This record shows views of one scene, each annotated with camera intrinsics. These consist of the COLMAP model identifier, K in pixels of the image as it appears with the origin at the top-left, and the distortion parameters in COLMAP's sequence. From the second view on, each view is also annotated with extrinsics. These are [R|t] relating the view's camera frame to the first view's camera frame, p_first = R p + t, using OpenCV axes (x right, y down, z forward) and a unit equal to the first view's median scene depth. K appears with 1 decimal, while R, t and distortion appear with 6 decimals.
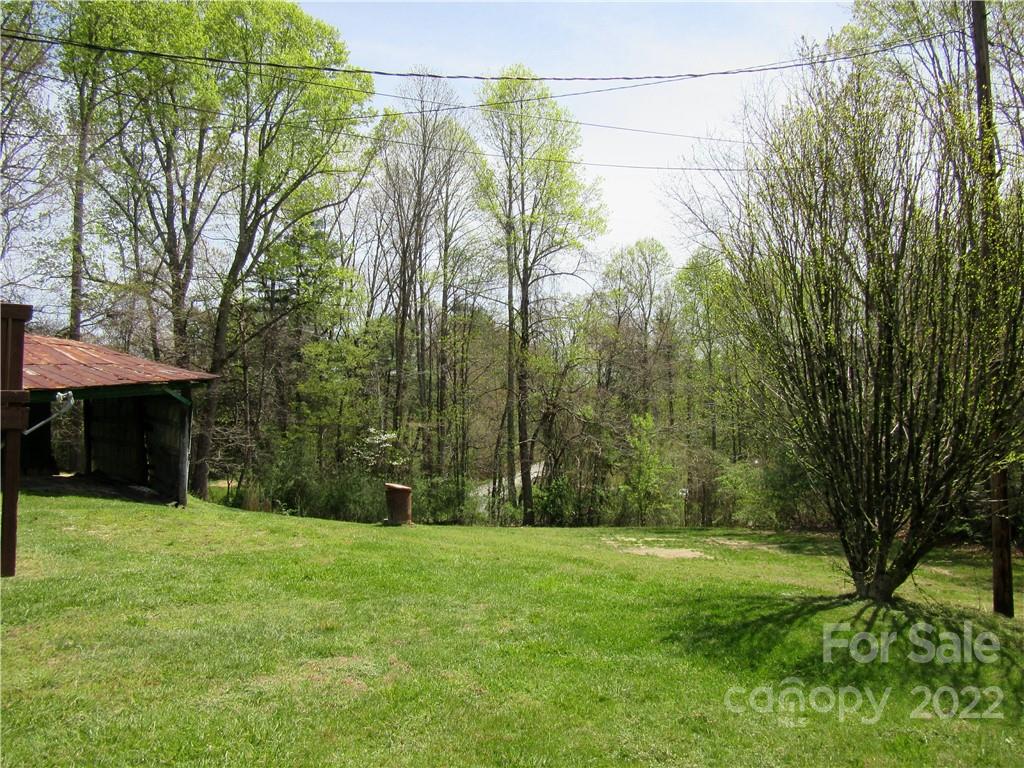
lens RADIAL K [[820.2, 0, 512.0], [0, 820.2, 384.0], [0, 0, 1]] dist [0.000052, 0.005136]
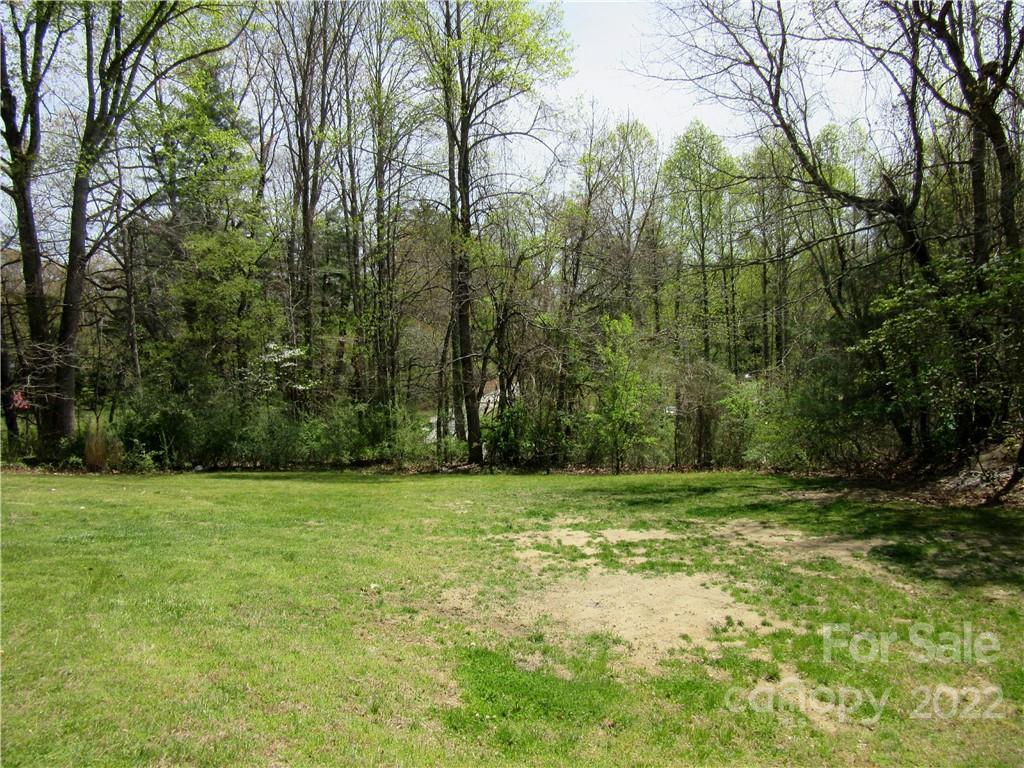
lens RADIAL K [[820.2, 0, 512.0], [0, 820.2, 384.0], [0, 0, 1]] dist [0.000052, 0.005136]
pose [[0.999726, -0.017483, 0.015540, 0.044825], [0.015853, 0.994918, 0.099435, 0.019704], [-0.017199, -0.099162, 0.994923, 0.230710]]
